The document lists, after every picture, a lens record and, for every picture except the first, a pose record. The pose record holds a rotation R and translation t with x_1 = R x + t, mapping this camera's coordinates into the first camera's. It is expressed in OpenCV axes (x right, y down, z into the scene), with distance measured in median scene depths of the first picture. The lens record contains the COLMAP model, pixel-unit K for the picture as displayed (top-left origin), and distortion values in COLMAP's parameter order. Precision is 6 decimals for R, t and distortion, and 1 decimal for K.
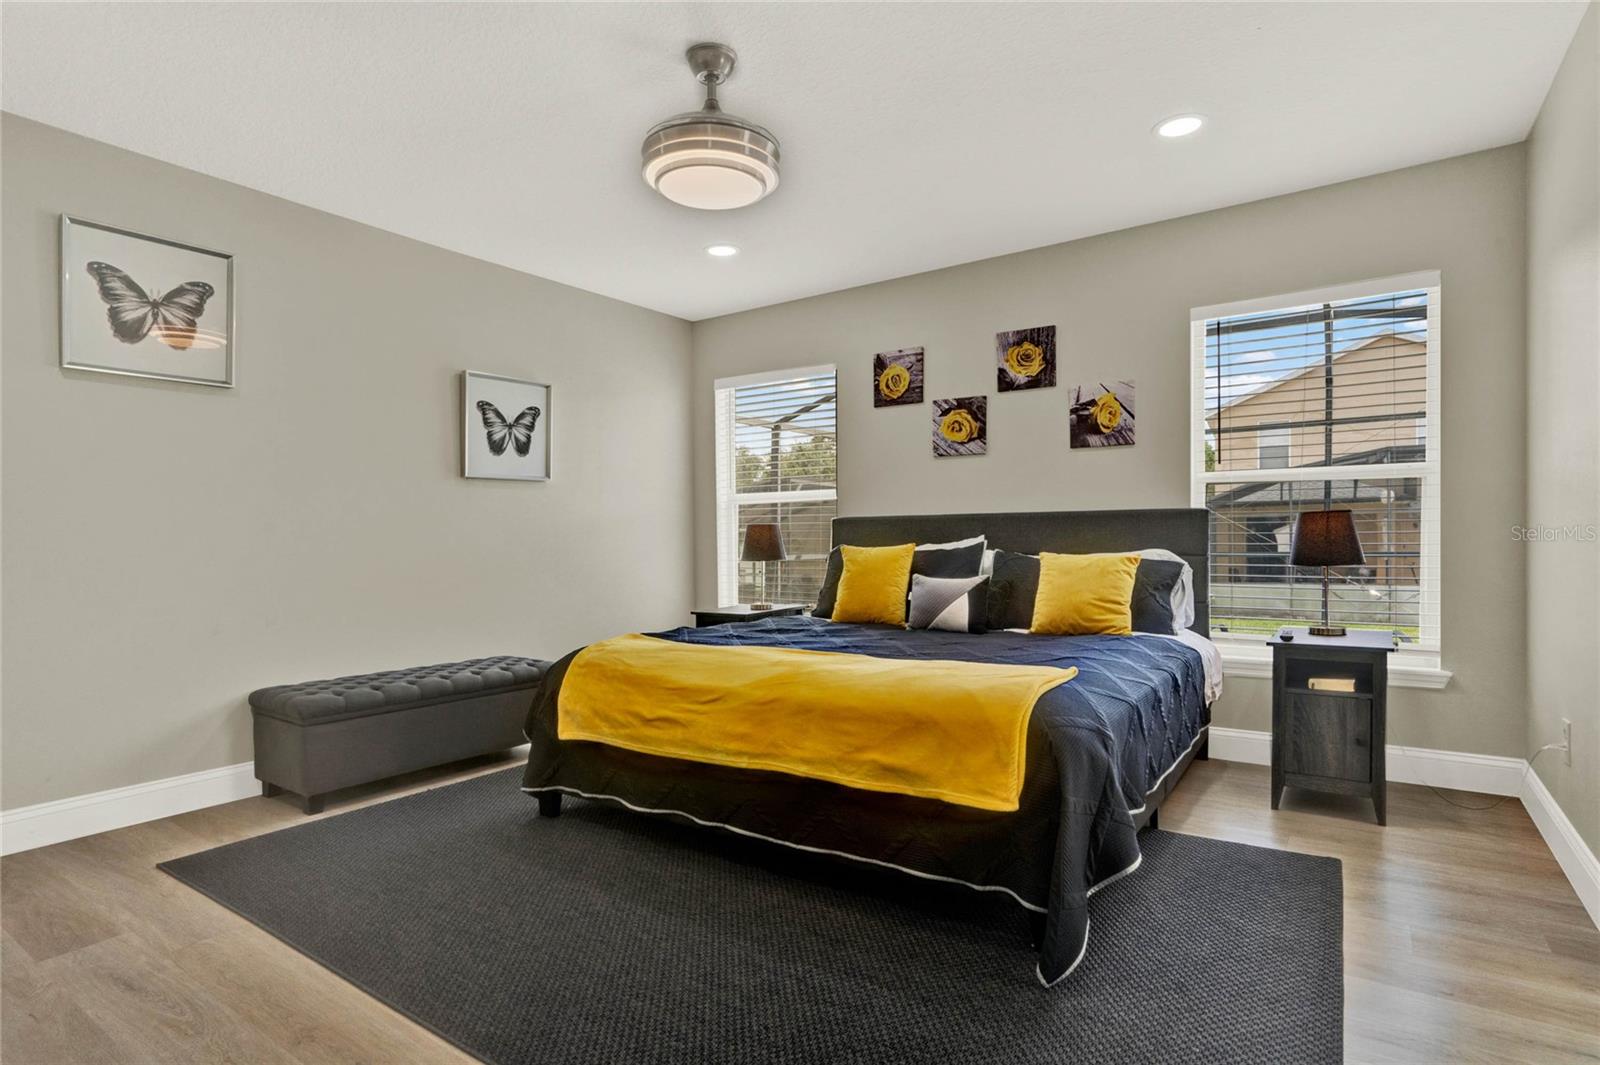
lens RADIAL K [[832.7, 0, 803.1], [0, 832.7, 544.4], [0, 0, 1]] dist [-0.005814, 0.000734]
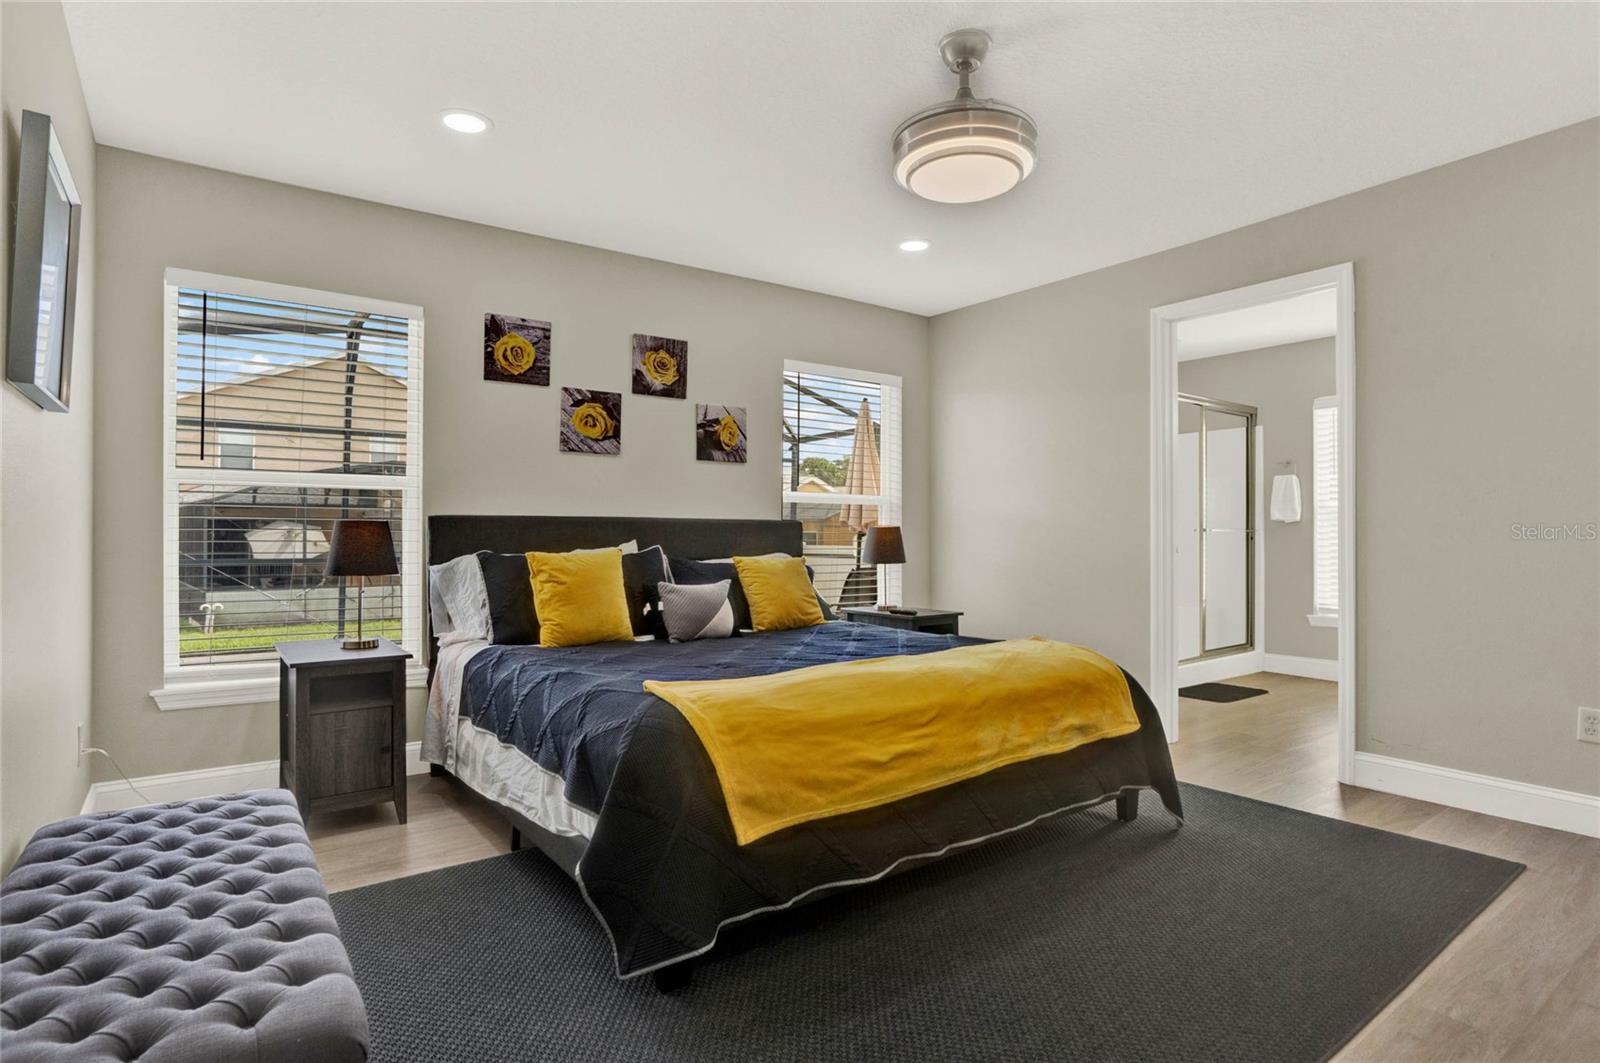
lens RADIAL K [[832.7, 0, 807.0], [0, 832.7, 515.4], [0, 0, 1]] dist [-0.005814, 0.000734]
pose [[0.326525, 0.032135, 0.944642, -0.606299], [0.006574, 0.999321, -0.036267, -0.003132], [-0.945166, 0.018052, 0.326092, 0.484598]]
